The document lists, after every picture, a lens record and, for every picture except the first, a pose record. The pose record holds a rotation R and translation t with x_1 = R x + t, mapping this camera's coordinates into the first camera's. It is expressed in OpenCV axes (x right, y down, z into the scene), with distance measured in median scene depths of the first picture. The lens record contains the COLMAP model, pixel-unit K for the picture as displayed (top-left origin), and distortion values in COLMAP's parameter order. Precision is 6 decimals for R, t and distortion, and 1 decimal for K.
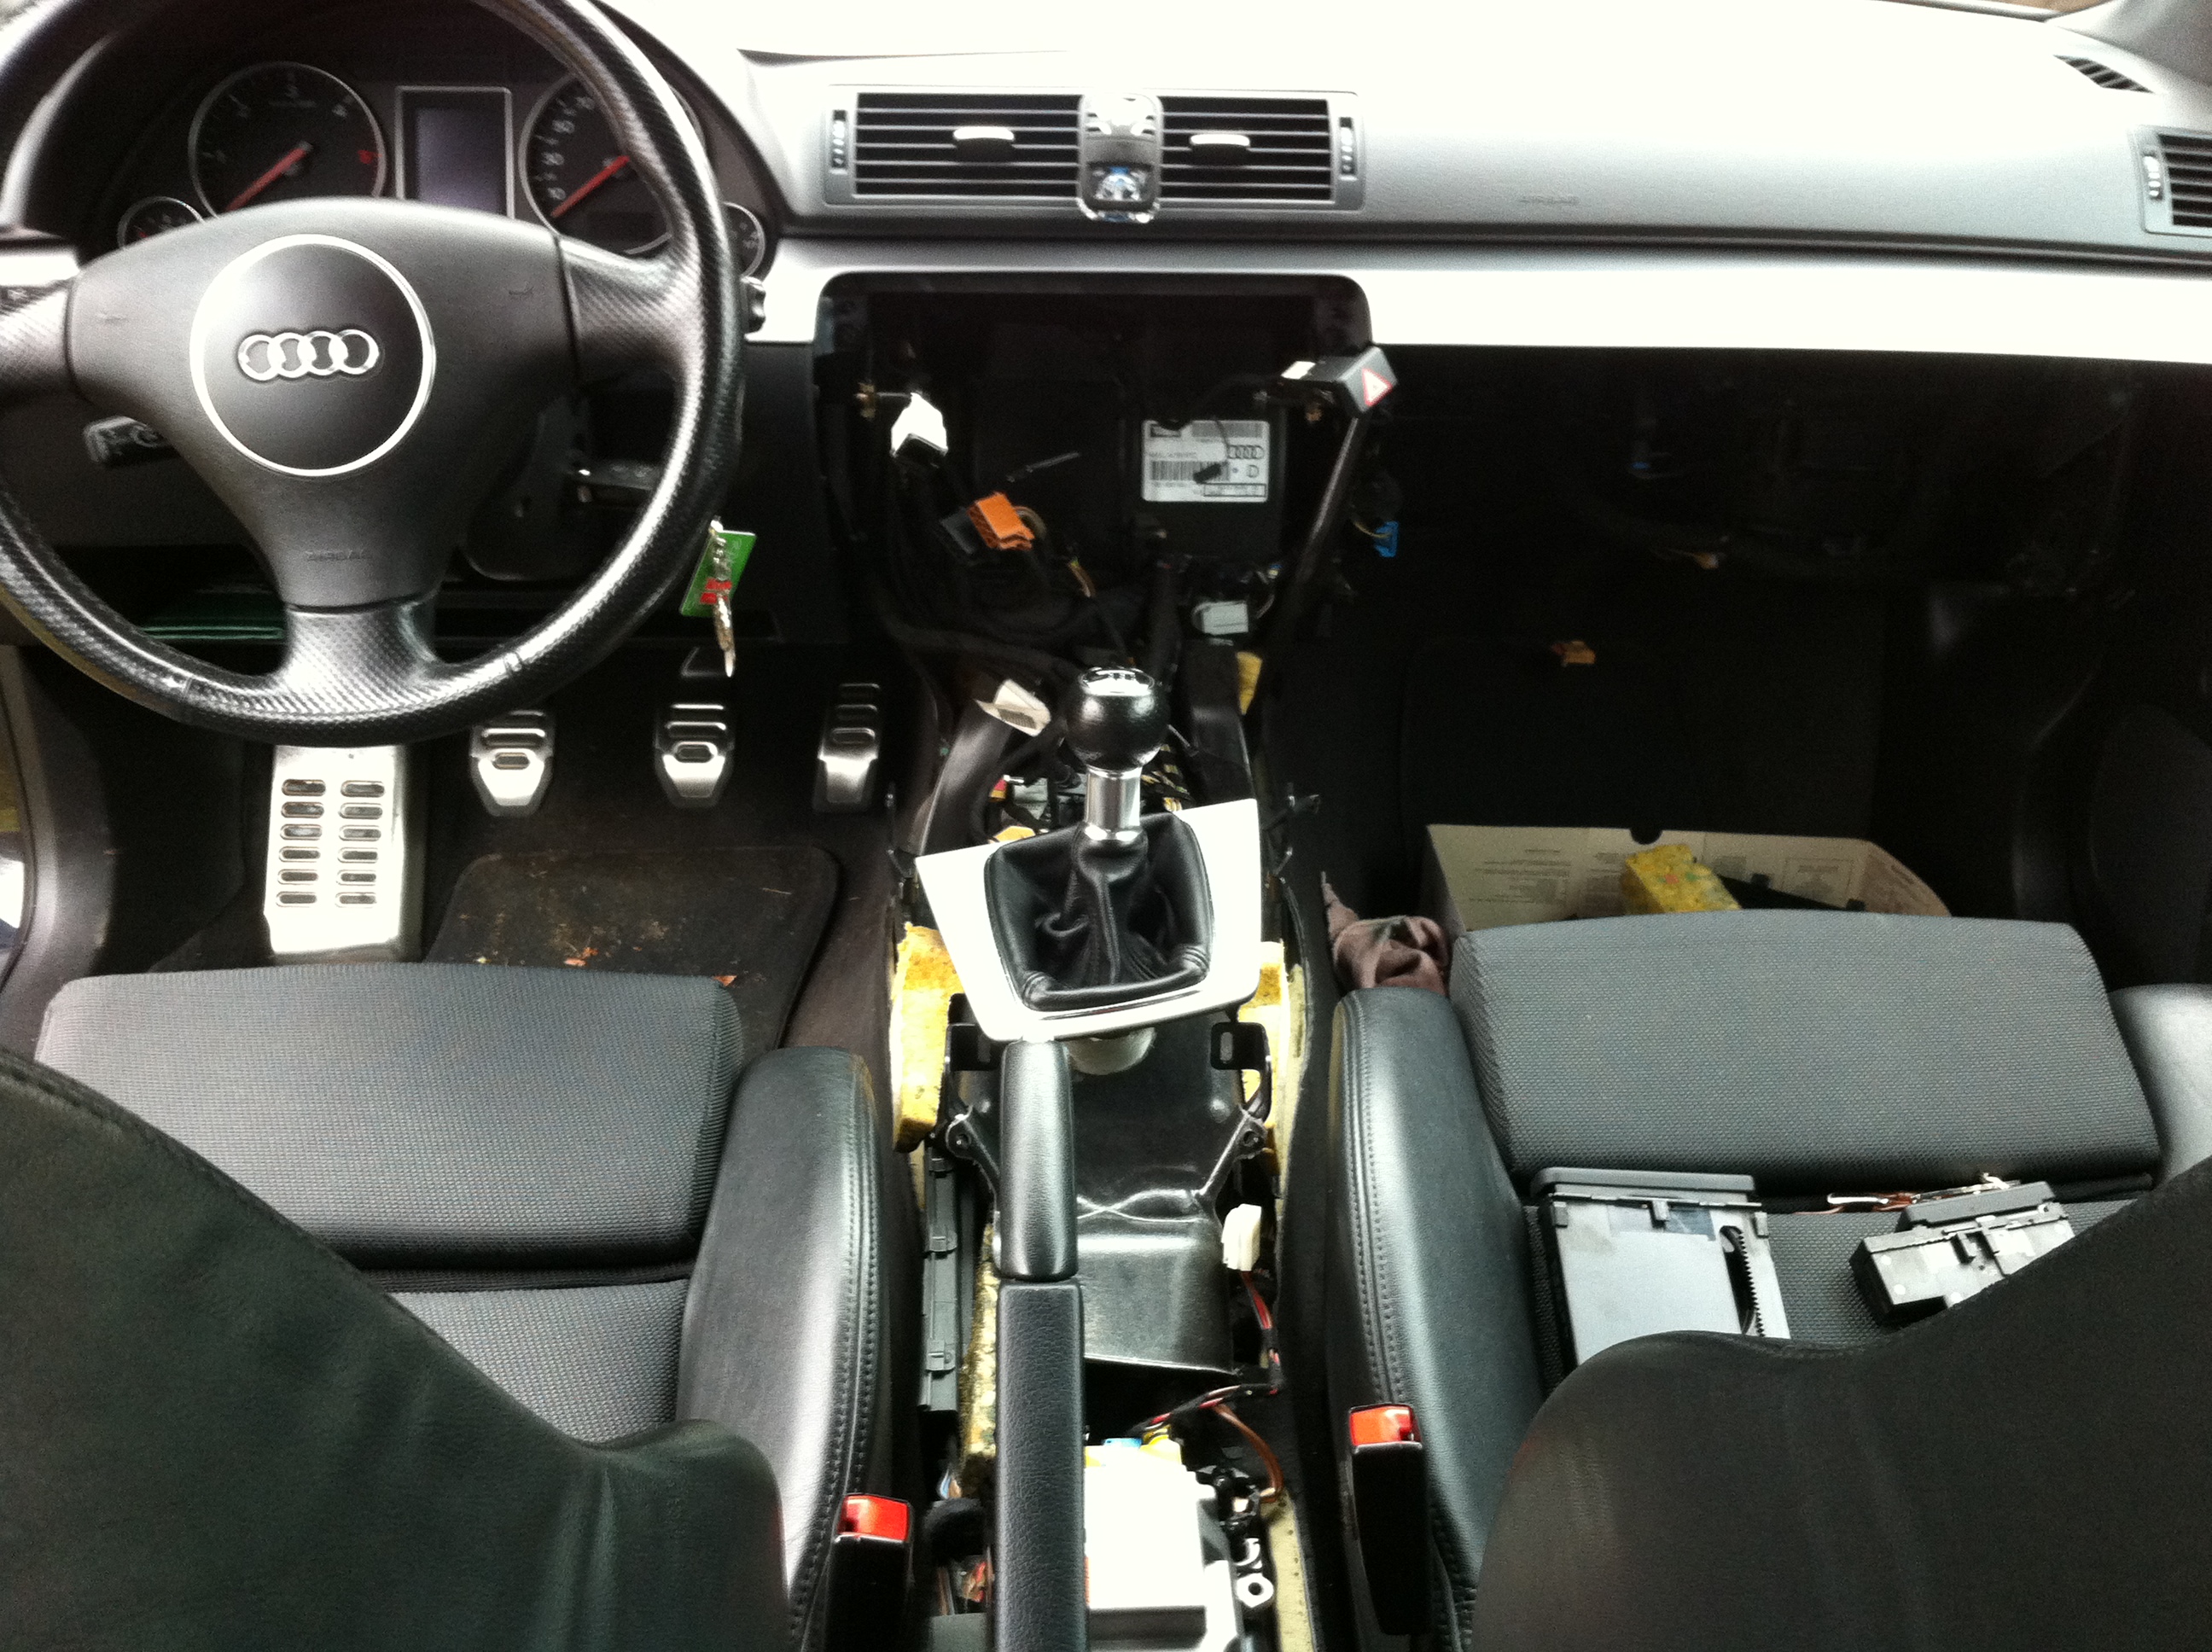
lens RADIAL K [[2227.3, 0, 1106.0], [0, 2227.3, 826.0], [0, 0, 1]] dist [0.001927, -0.192429]
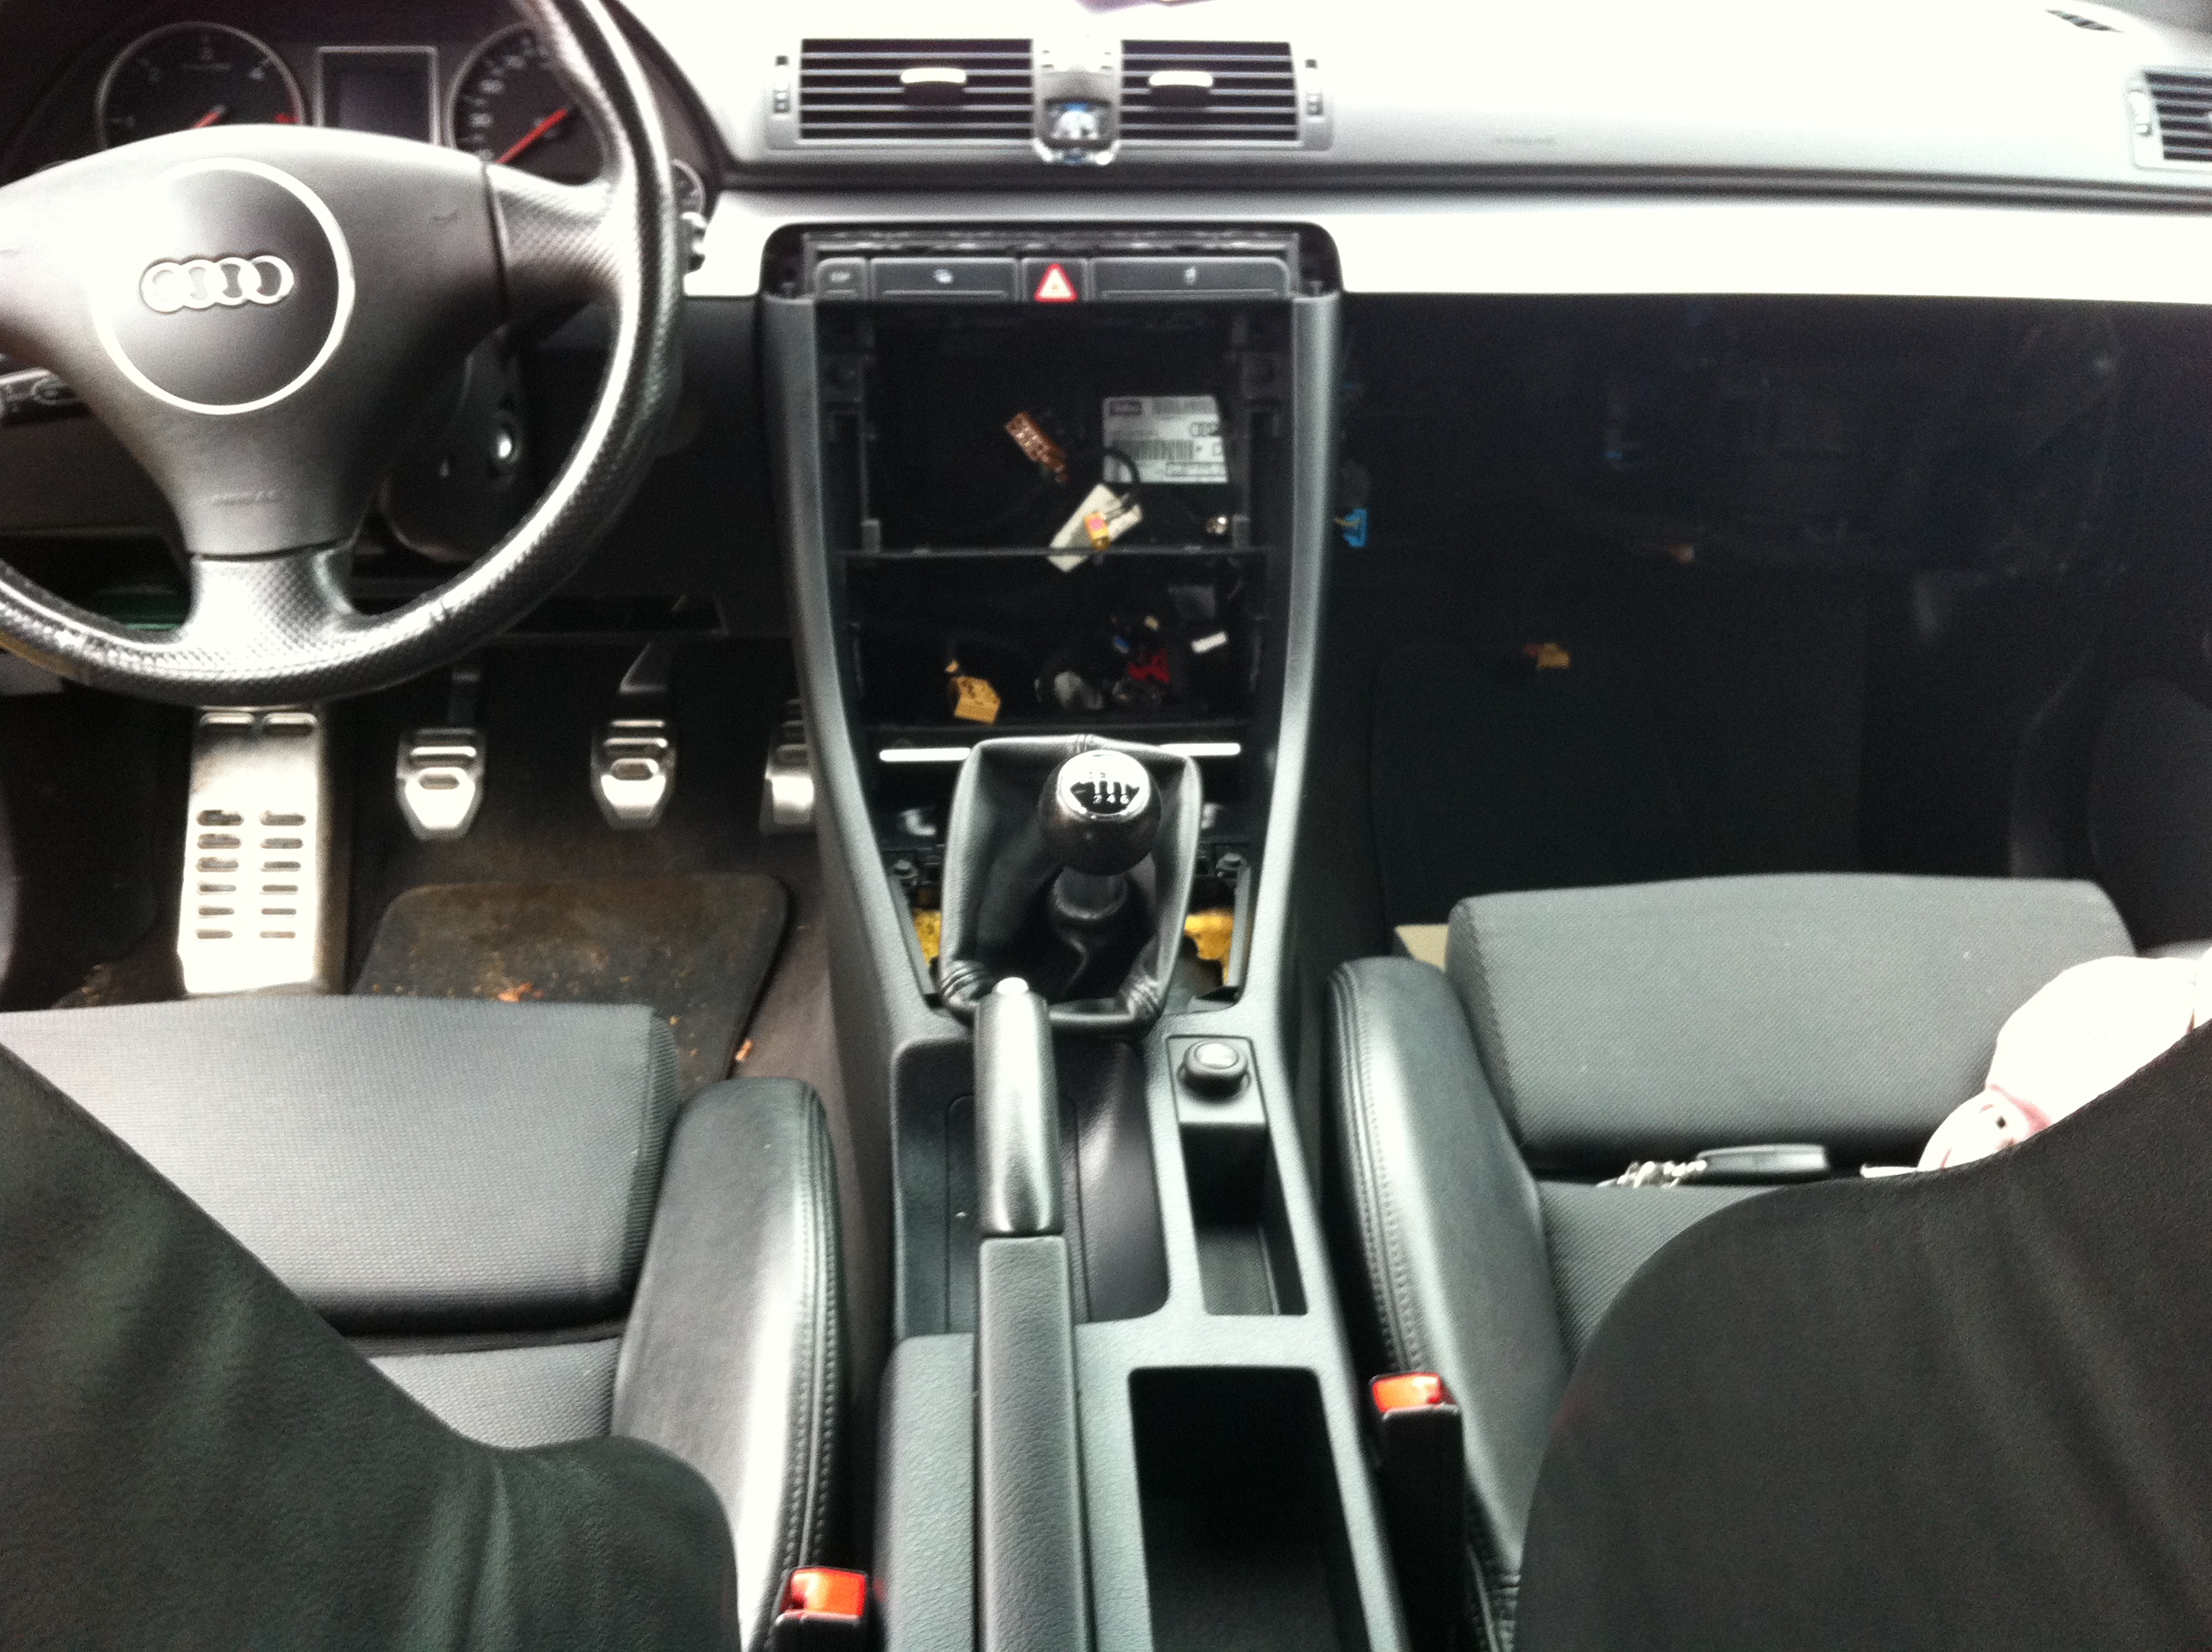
lens RADIAL K [[2227.3, 0, 1106.0], [0, 2227.3, 826.0], [0, 0, 1]] dist [0.001927, -0.192429]
pose [[0.999466, -0.018395, 0.027021, -0.012432], [0.019830, 0.998354, -0.053813, 0.061745], [-0.025987, 0.054320, 0.998185, 0.062057]]
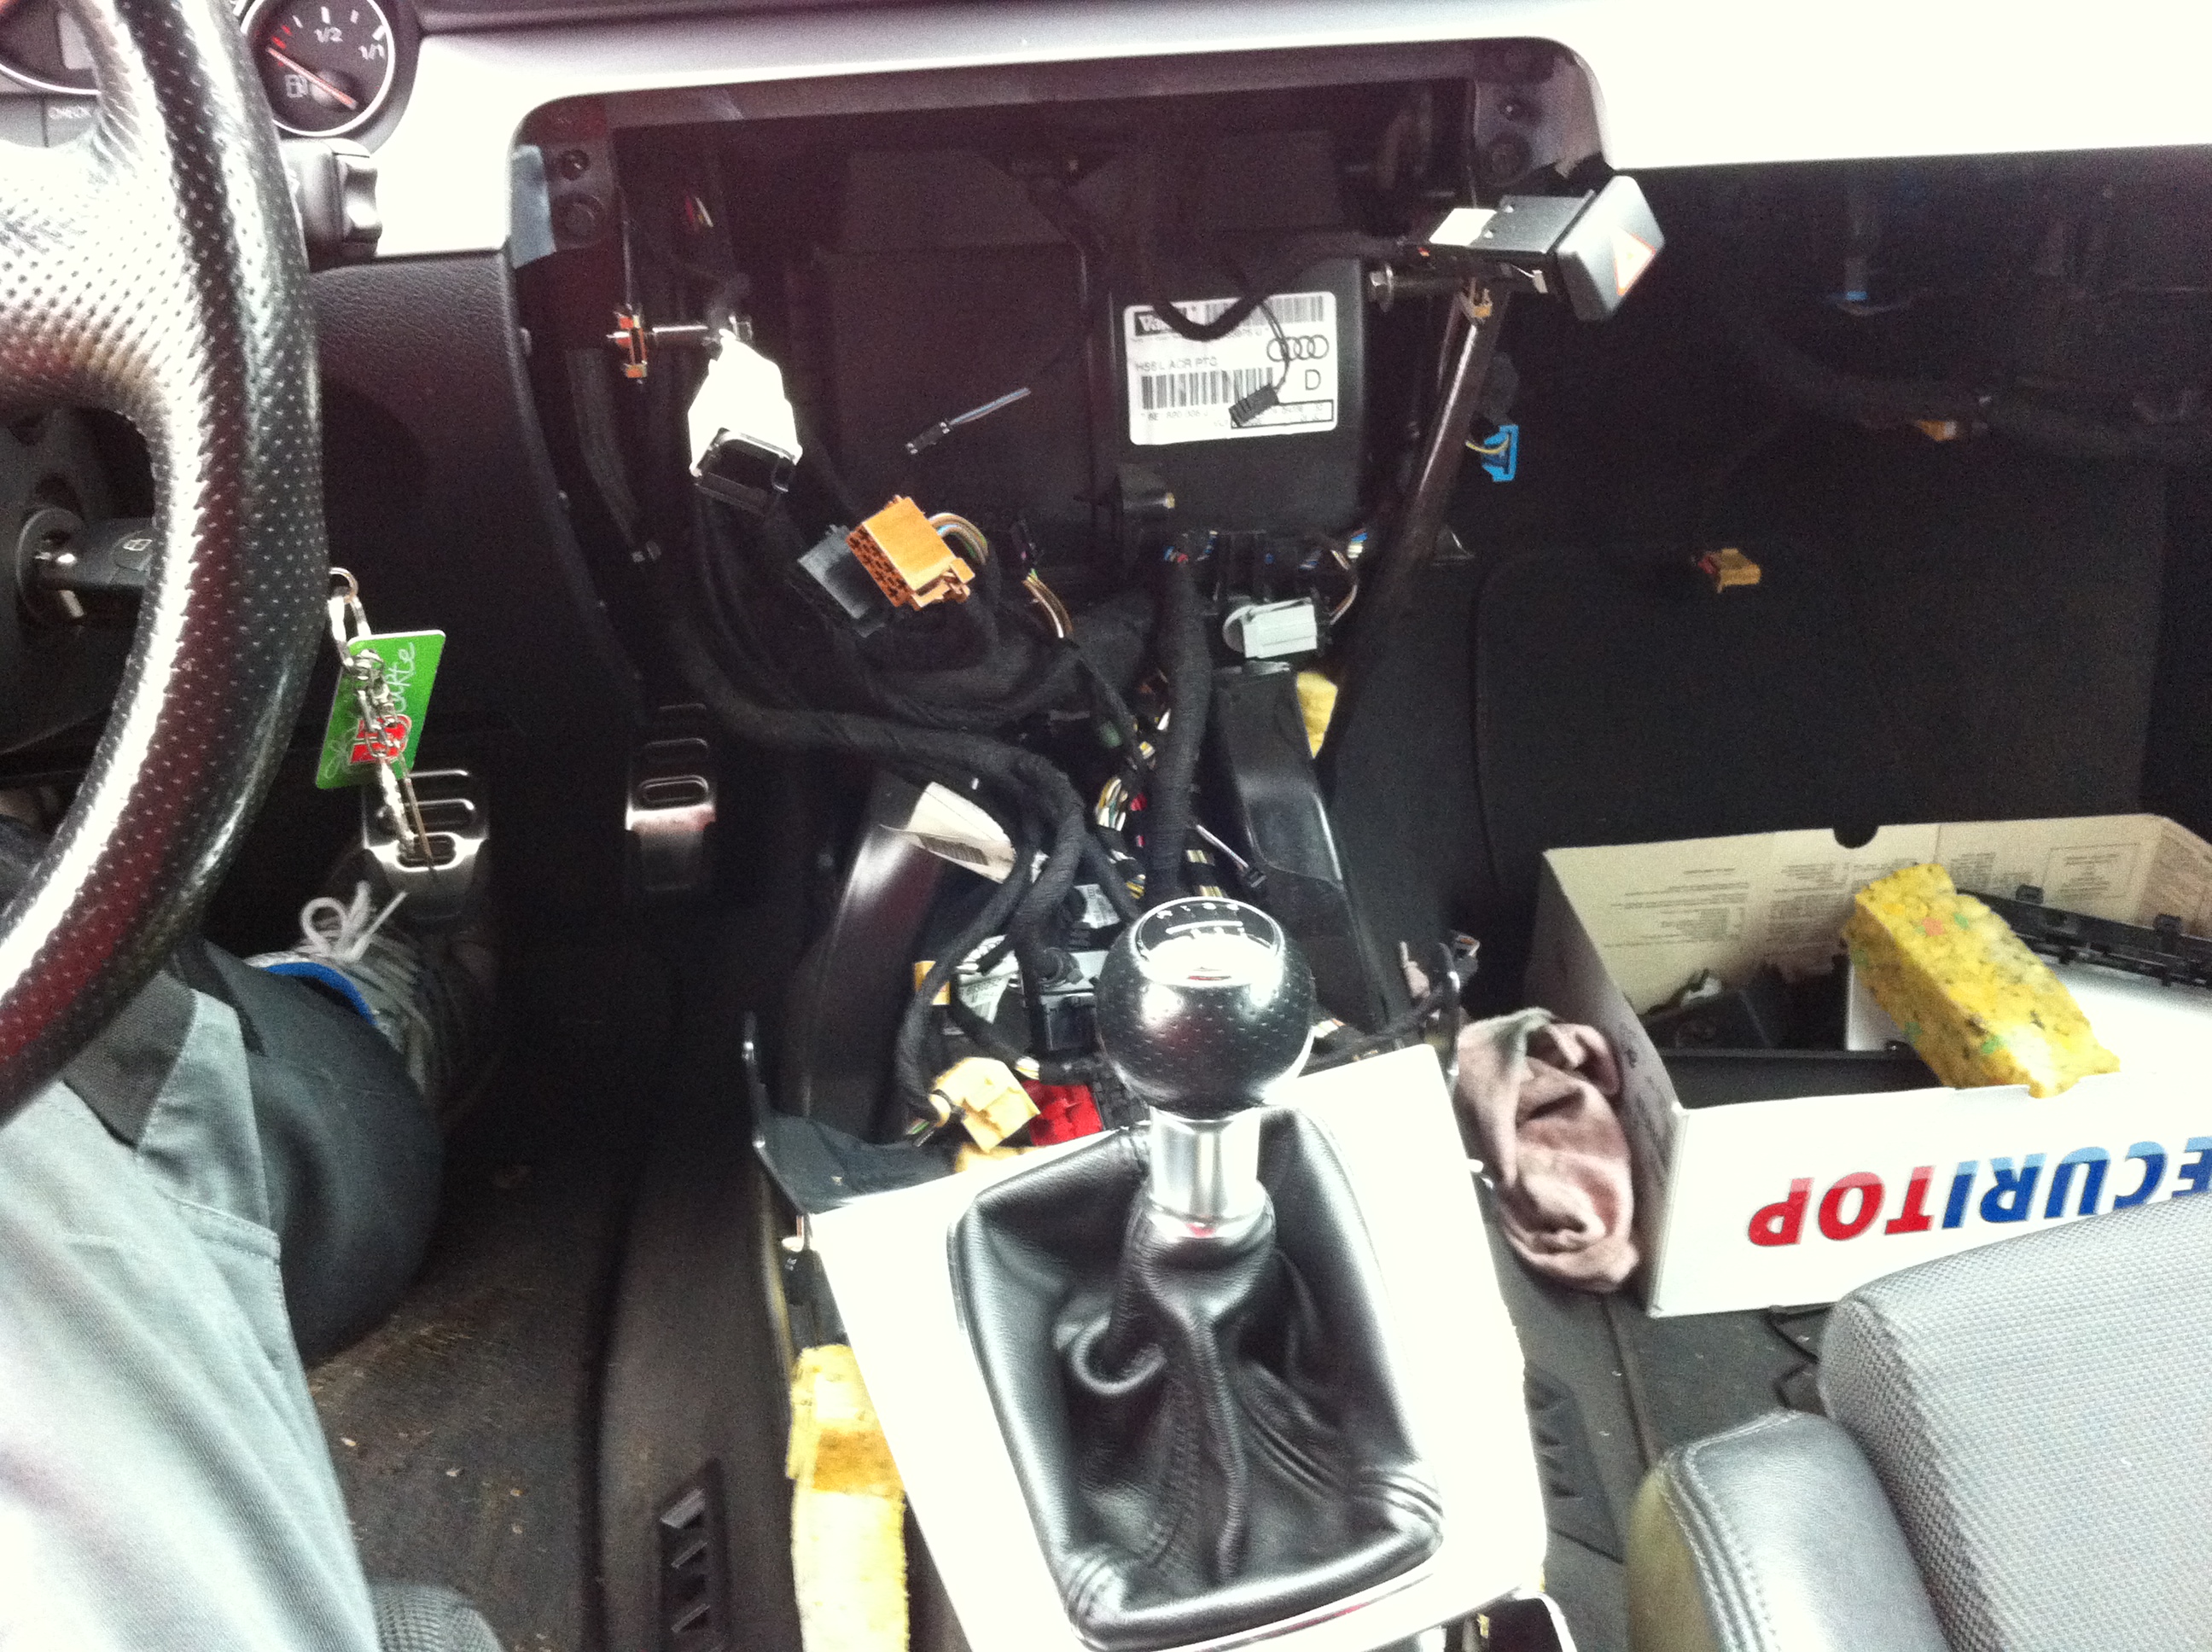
lens RADIAL K [[2152.3, 0, 1095.5], [0, 2152.3, 795.8], [0, 0, 1]] dist [0.103185, -0.495748]
pose [[0.994559, -0.083783, 0.061918, -0.041097], [0.076660, 0.991014, 0.109611, -0.135314], [-0.070545, -0.104268, 0.992044, 0.491612]]
